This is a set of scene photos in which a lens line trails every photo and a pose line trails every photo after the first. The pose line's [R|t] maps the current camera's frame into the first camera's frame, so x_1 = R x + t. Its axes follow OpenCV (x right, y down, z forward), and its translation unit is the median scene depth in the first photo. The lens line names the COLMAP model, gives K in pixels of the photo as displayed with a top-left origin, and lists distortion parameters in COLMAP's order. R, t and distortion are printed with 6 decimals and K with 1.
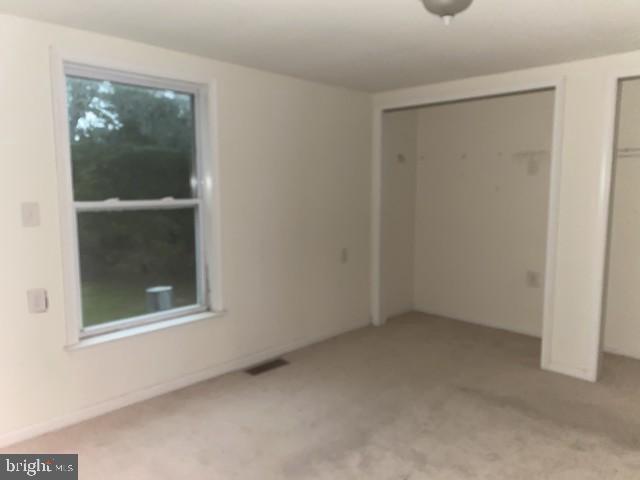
lens RADIAL K [[487.9, 0, 320.0], [0, 487.9, 240.0], [0, 0, 1]] dist [0.010075, -0.002569]
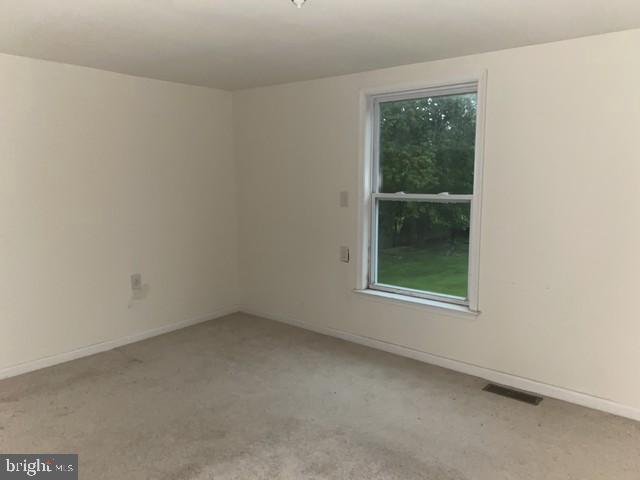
lens RADIAL K [[487.9, 0, 320.0], [0, 487.9, 240.0], [0, 0, 1]] dist [0.010075, -0.002569]
pose [[0.040387, 0.124758, -0.991365, 0.793431], [-0.112432, 0.986441, 0.119558, -0.081677], [0.992838, 0.106632, 0.053866, 0.673854]]
